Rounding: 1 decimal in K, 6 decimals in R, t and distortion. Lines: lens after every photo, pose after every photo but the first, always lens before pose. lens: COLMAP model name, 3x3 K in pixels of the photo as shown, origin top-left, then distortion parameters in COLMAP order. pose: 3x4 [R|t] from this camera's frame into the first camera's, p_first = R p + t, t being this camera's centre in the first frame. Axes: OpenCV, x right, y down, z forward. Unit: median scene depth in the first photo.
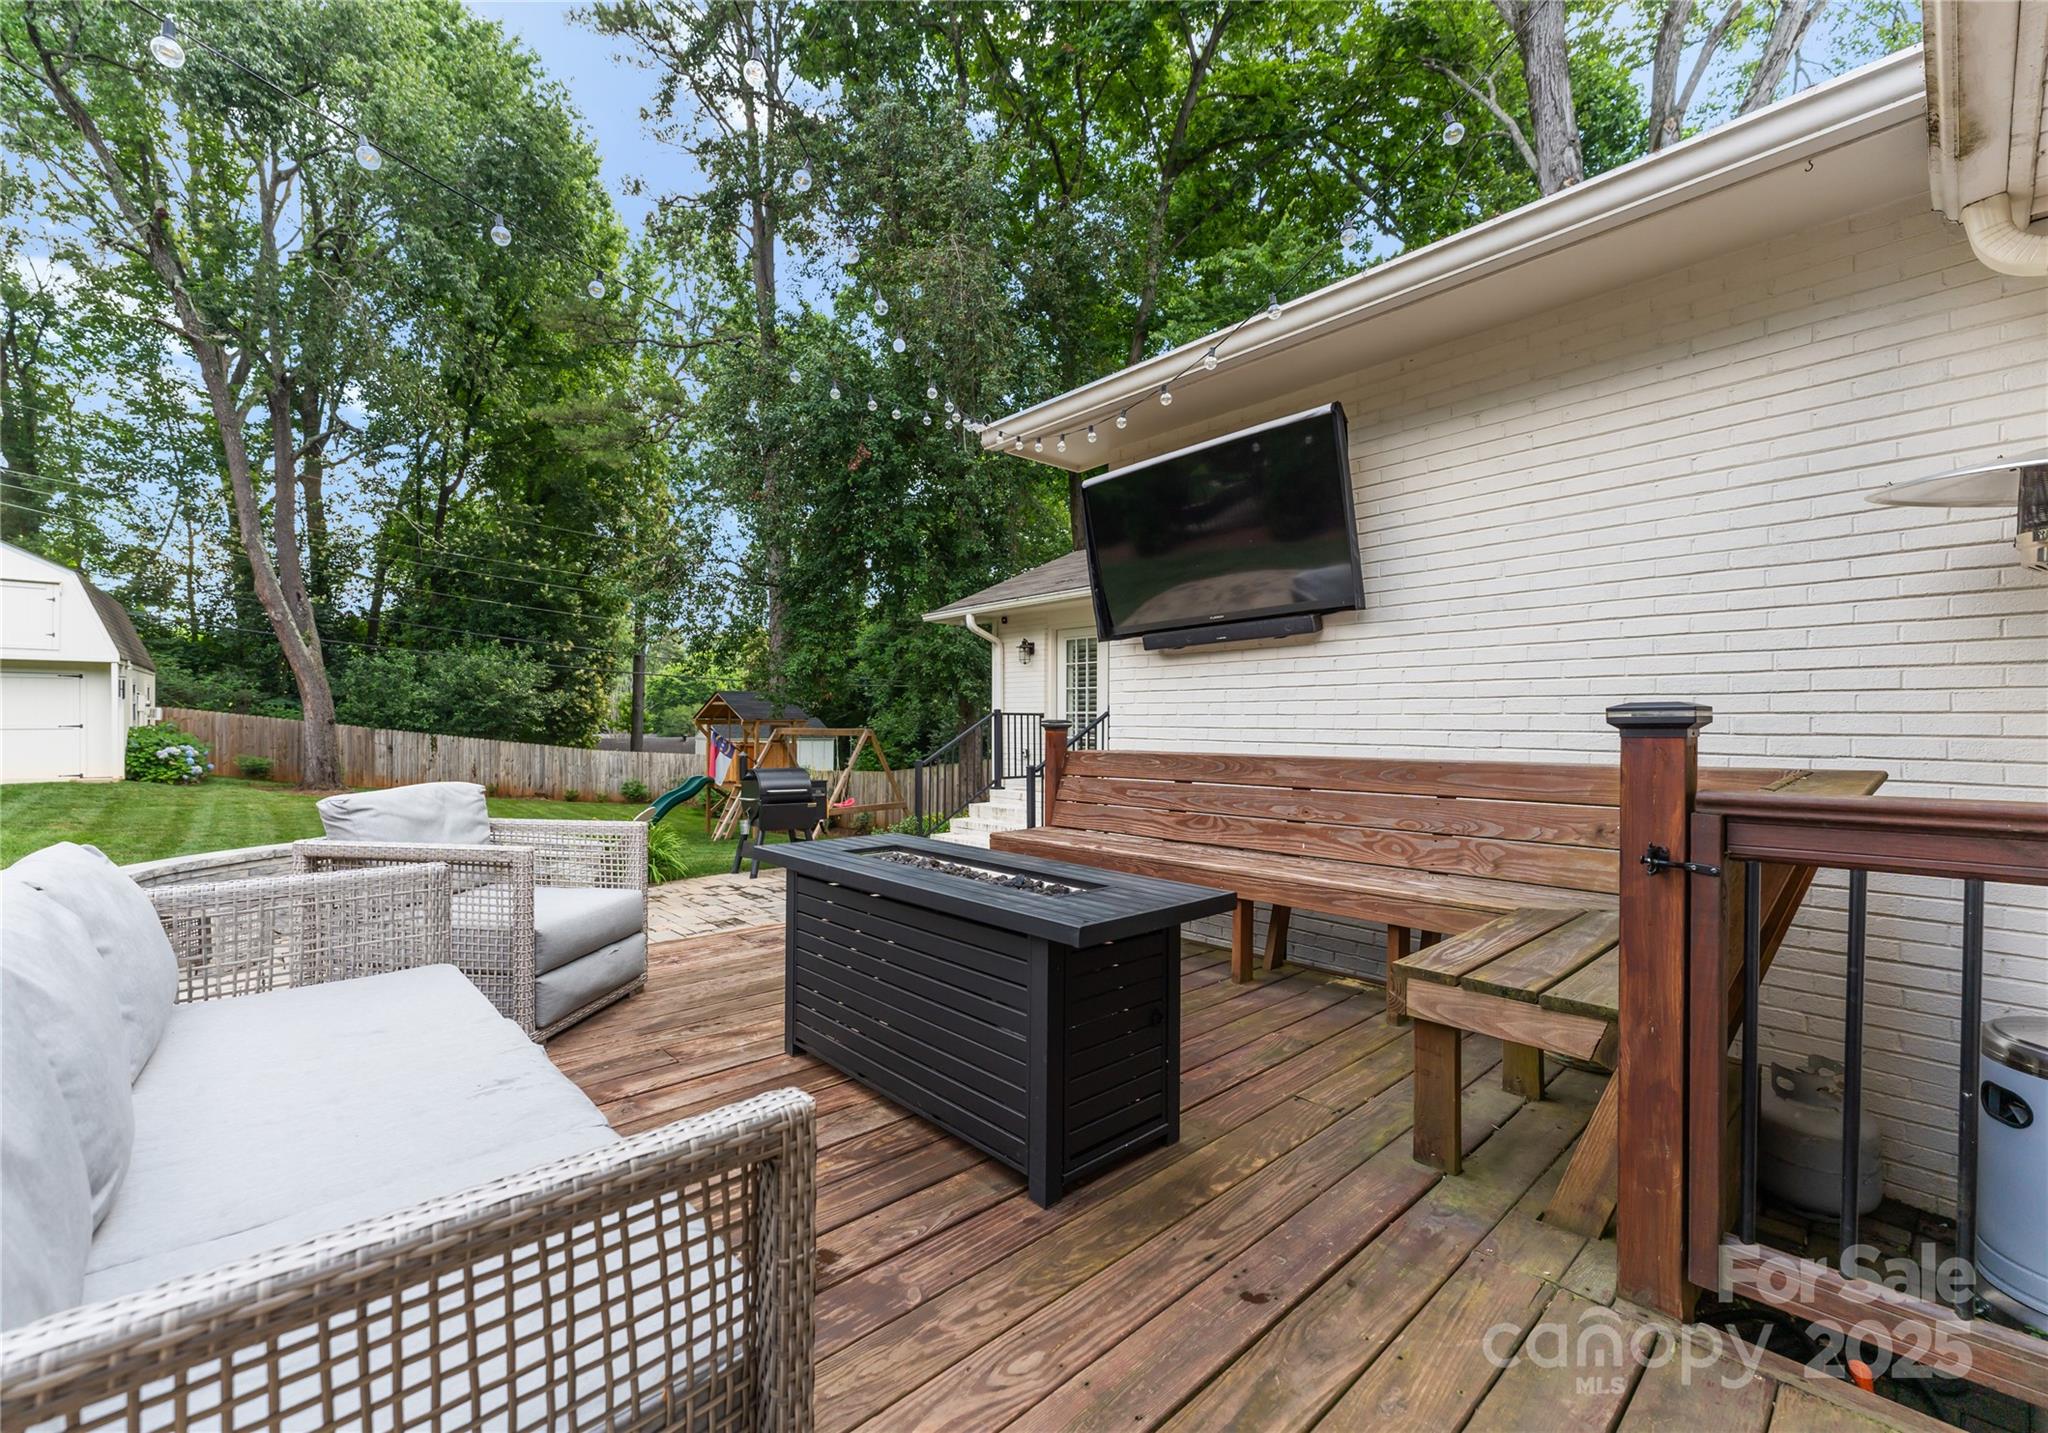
lens RADIAL K [[890.3, 0, 988.3], [0, 890.3, 713.1], [0, 0, 1]] dist [0.000765, 0.000718]
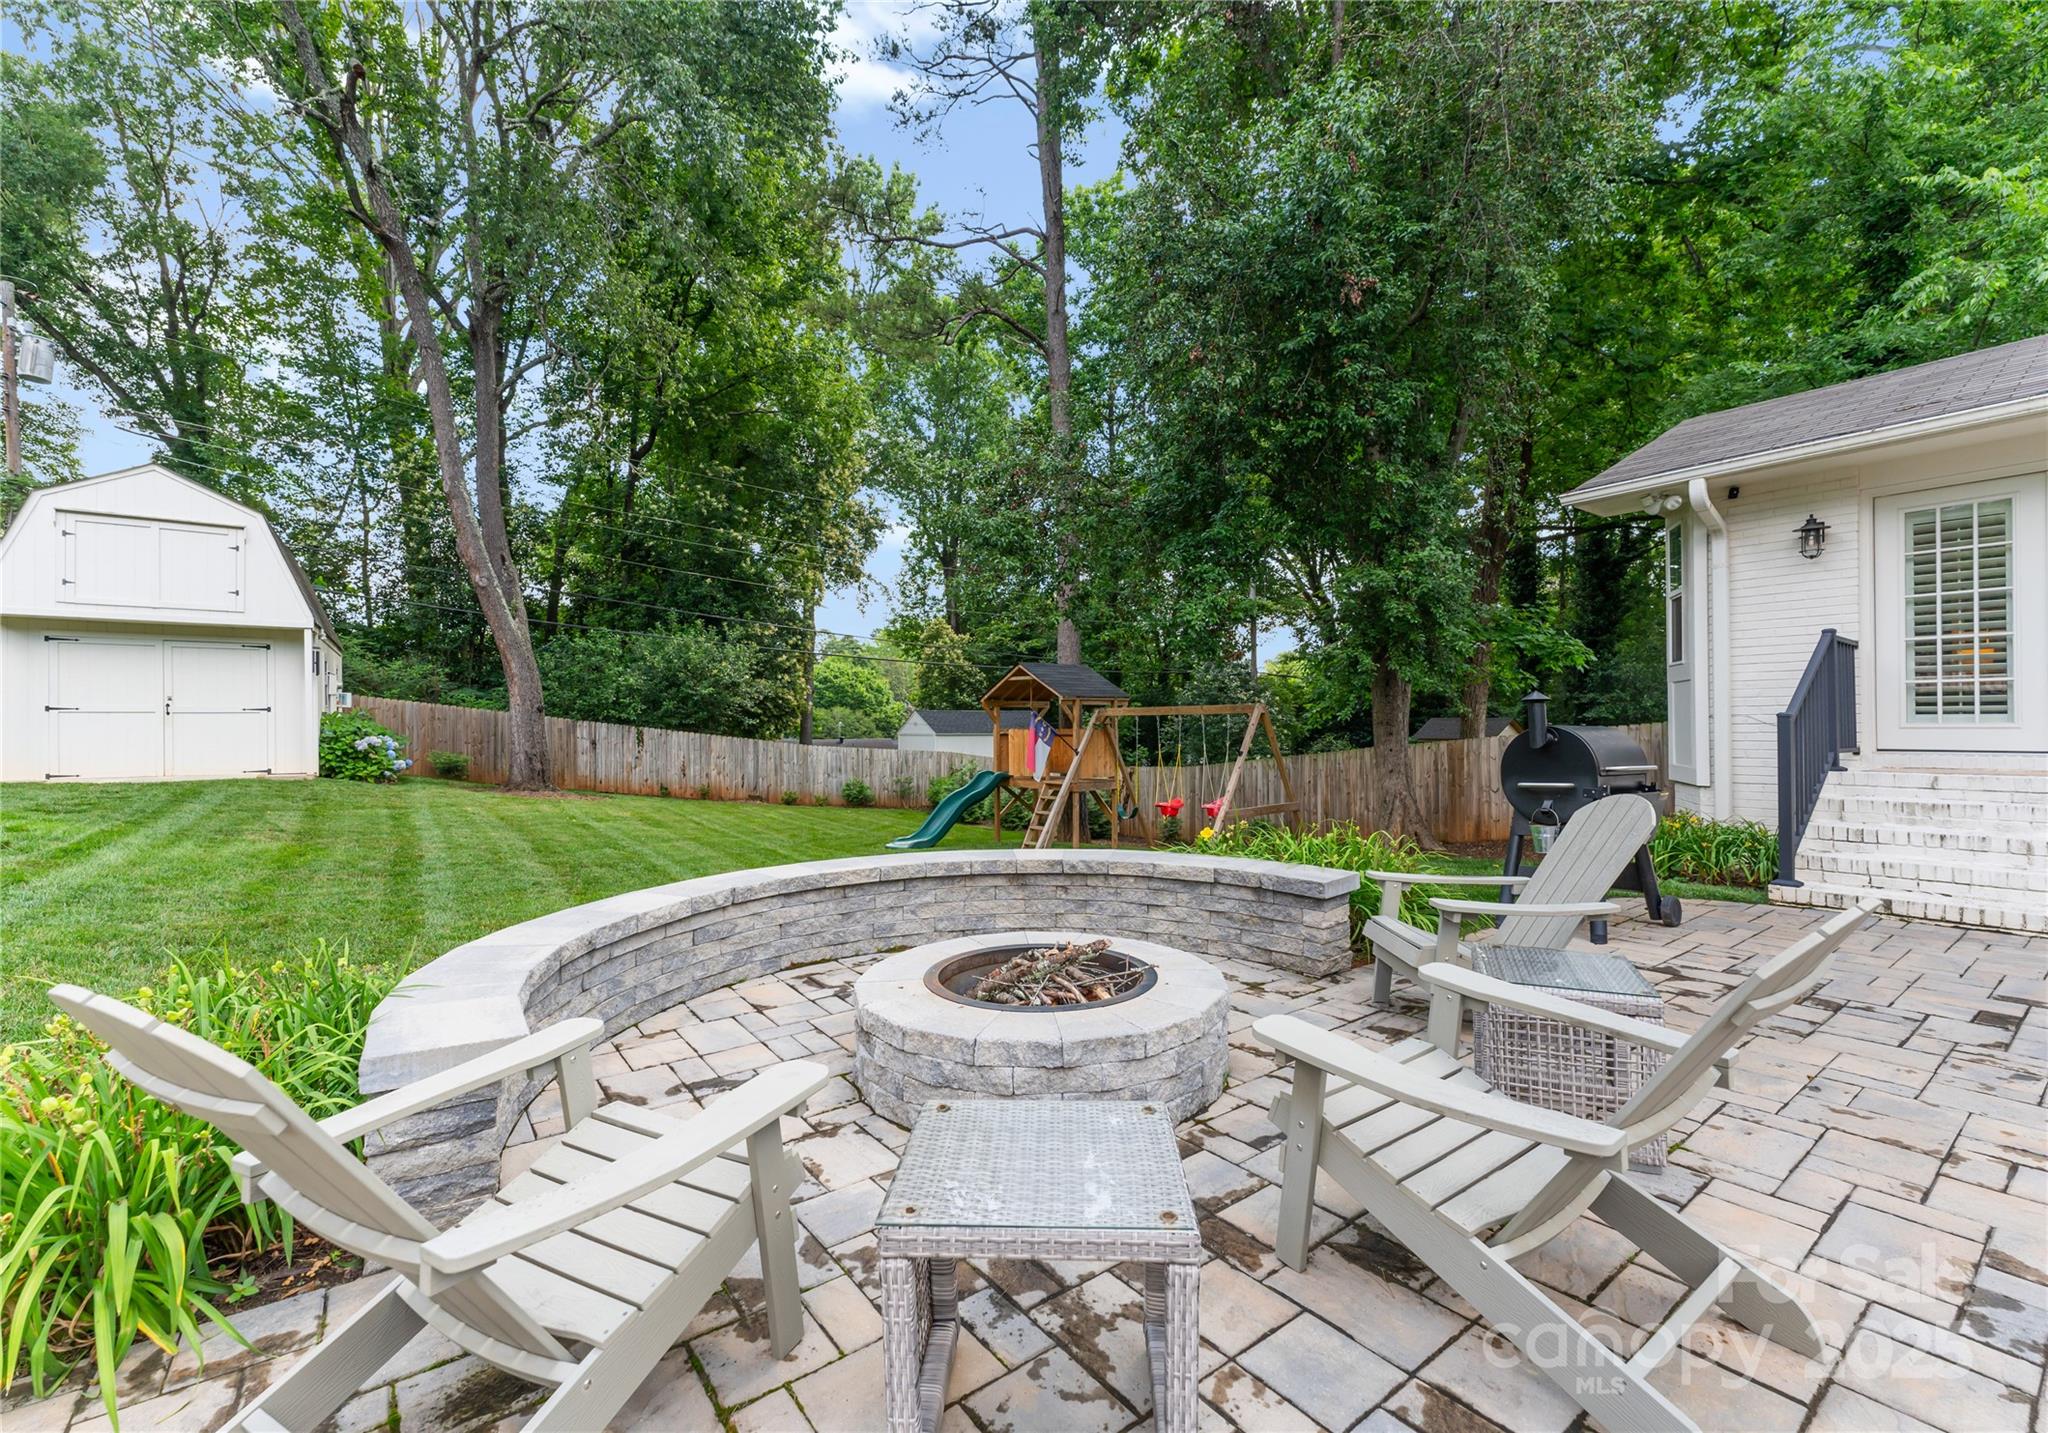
lens RADIAL K [[858.3, 0, 995.8], [0, 858.3, 719.6], [0, 0, 1]] dist [0.000062, 0.000527]
pose [[0.997684, -0.009434, -0.067362, -0.221010], [0.009139, 0.999947, -0.004680, 0.023343], [0.067403, 0.004054, 0.997718, 0.193452]]
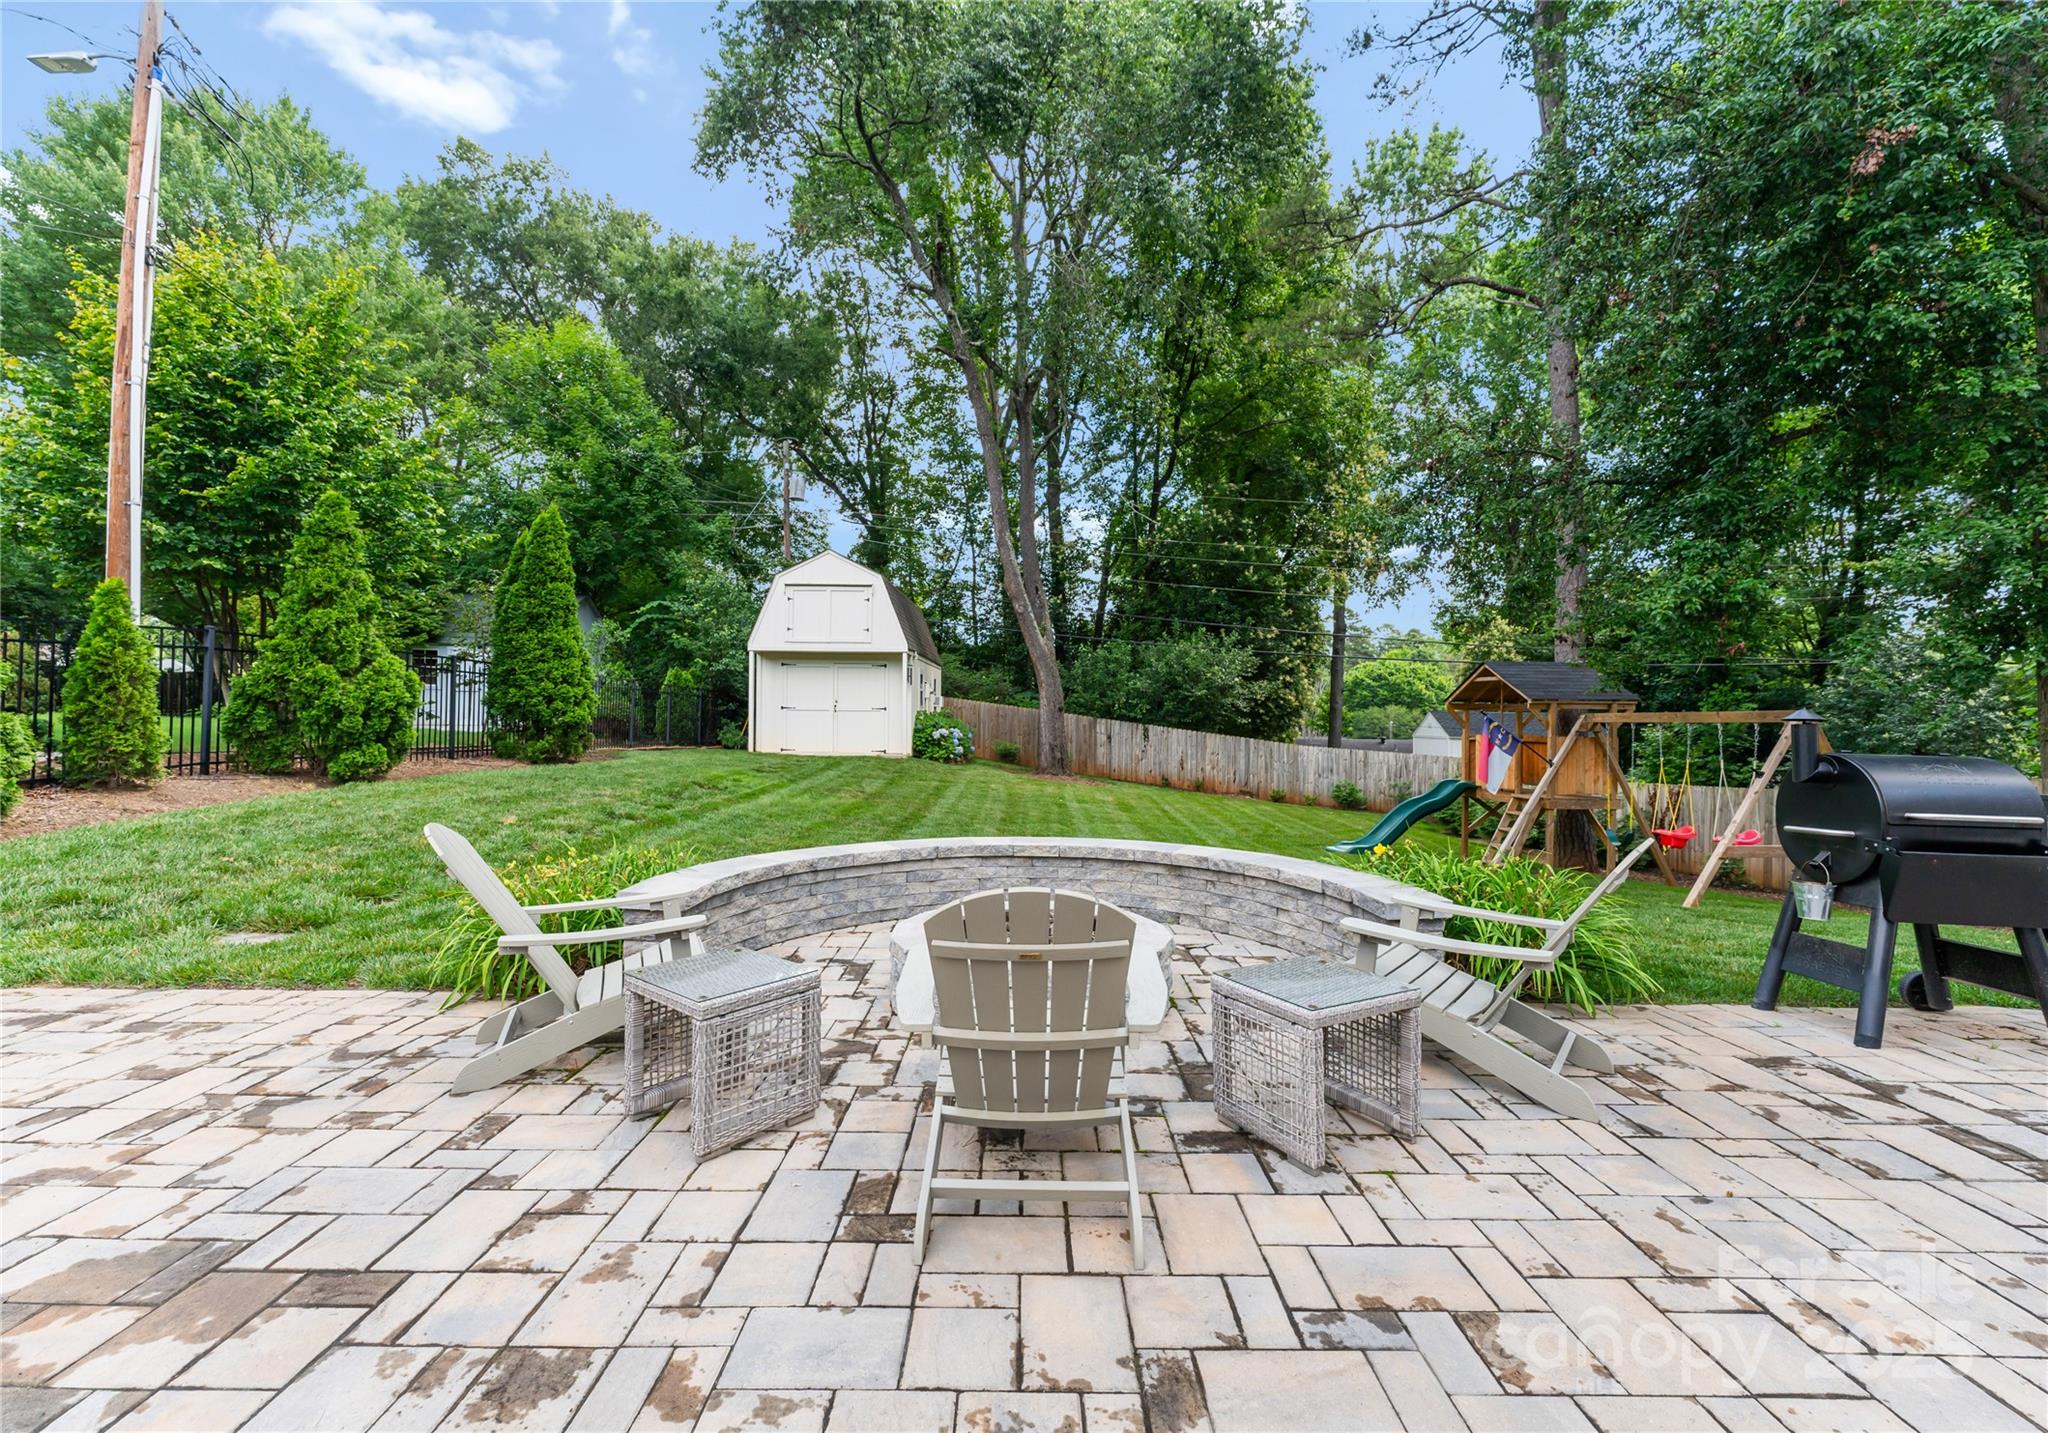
lens RADIAL K [[846.8, 0, 1024.0], [0, 846.8, 716.5], [0, 0, 1]] dist [0.000596, 0.000030]
pose [[0.763047, 0.002194, -0.646340, -0.117783], [-0.006888, 0.999965, -0.004737, 0.019999], [0.646307, 0.008067, 0.763035, 0.193753]]
